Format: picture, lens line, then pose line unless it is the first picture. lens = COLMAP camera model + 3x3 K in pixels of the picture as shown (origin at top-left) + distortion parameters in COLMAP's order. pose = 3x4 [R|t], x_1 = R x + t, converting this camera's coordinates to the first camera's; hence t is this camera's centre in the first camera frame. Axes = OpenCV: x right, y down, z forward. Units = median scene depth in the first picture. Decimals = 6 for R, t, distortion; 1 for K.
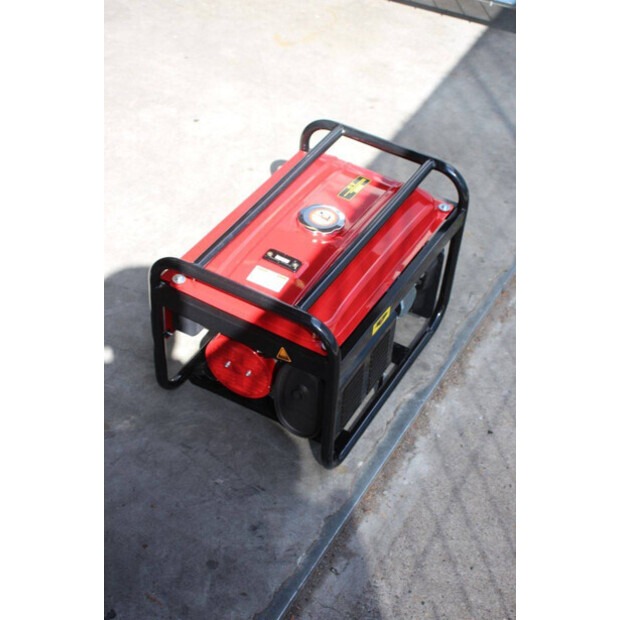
lens RADIAL K [[1048.4, 0, 312.3], [0, 1048.4, 309.1], [0, 0, 1]] dist [0.176601, 0.000000]
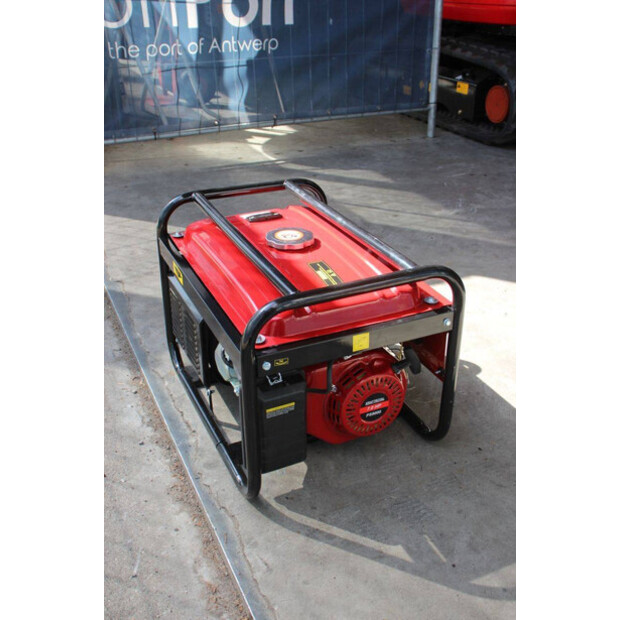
lens RADIAL K [[680.7, 0, 313.2], [0, 680.7, 308.4], [0, 0, 1]] dist [-0.024345, 0.000000]
pose [[-0.576395, 0.327716, -0.748580, 0.466250], [-0.575628, 0.487381, 0.656592, -0.456188], [0.580019, 0.809359, -0.092281, 1.064299]]
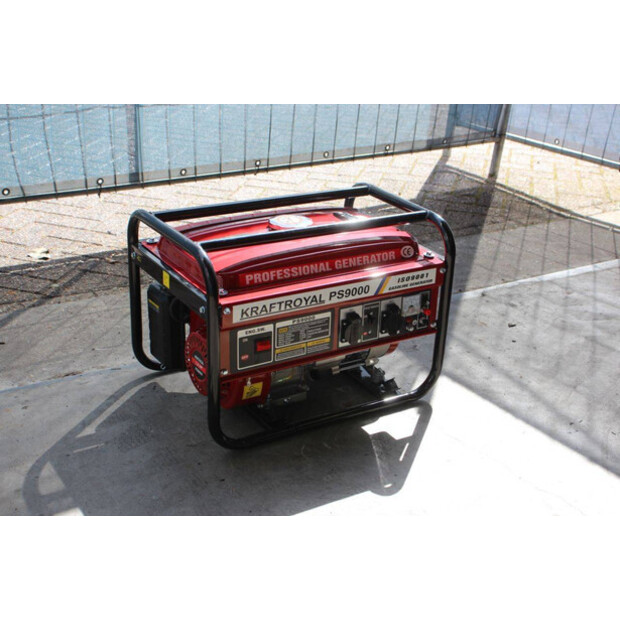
lens RADIAL K [[906.2, 0, 313.5], [0, 906.2, 308.6], [0, 0, 1]] dist [0.093136, 0.000000]
pose [[-0.877492, -0.266827, 0.398511, -0.386704], [0.252220, 0.449999, 0.856671, -0.795040], [-0.407913, 0.852235, -0.327572, 1.298548]]
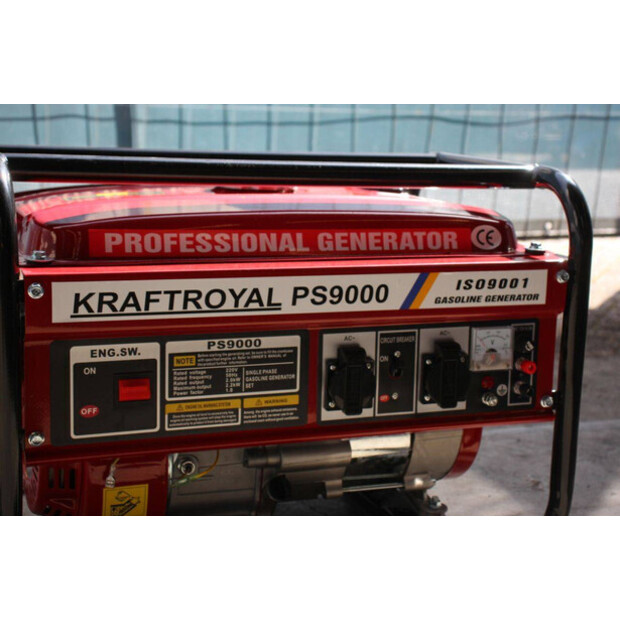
lens RADIAL K [[1124.2, 0, 309.2], [0, 1124.2, 309.5], [0, 0, 1]] dist [0.182746, 0.000000]
pose [[-0.772568, -0.191494, 0.605367, -0.360438], [0.372697, 0.635127, 0.676543, -0.404507], [-0.514039, 0.748294, -0.419310, 1.211975]]
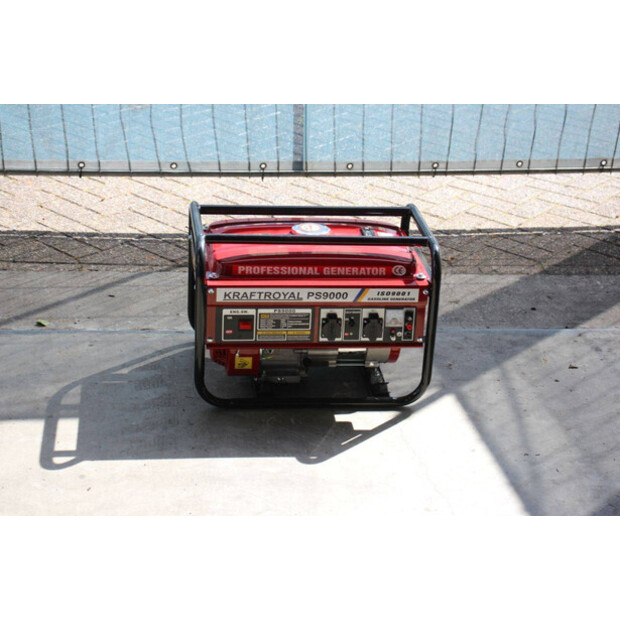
lens RADIAL K [[1336.0, 0, 308.2], [0, 1336.0, 311.5], [0, 0, 1]] dist [0.396568, 0.000000]
pose [[-0.595317, -0.393253, 0.700678, -1.090309], [0.479704, 0.525619, 0.702573, -1.099397], [-0.644578, 0.754372, -0.124264, 1.206348]]
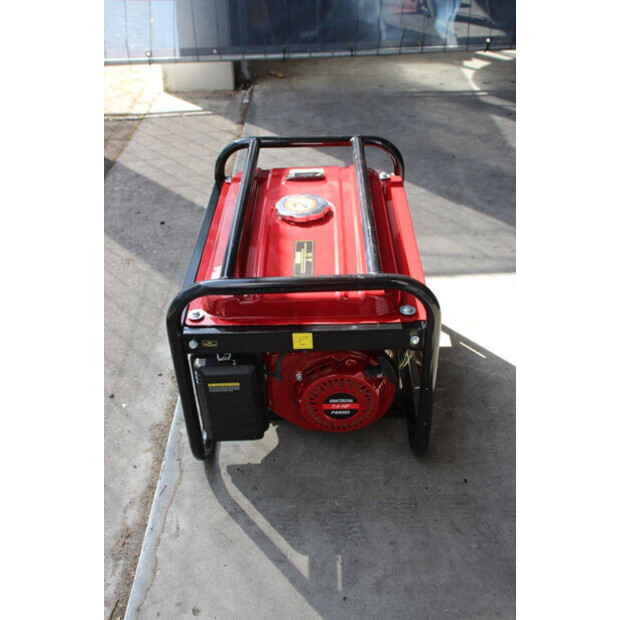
lens RADIAL K [[678.6, 0, 311.1], [0, 678.6, 312.6], [0, 0, 1]] dist [-0.017499, 0.000000]
pose [[-0.869766, 0.261956, -0.418193, 0.256621], [-0.345981, 0.280549, 0.895315, -0.556080], [0.351857, 0.923402, -0.153380, 1.114317]]
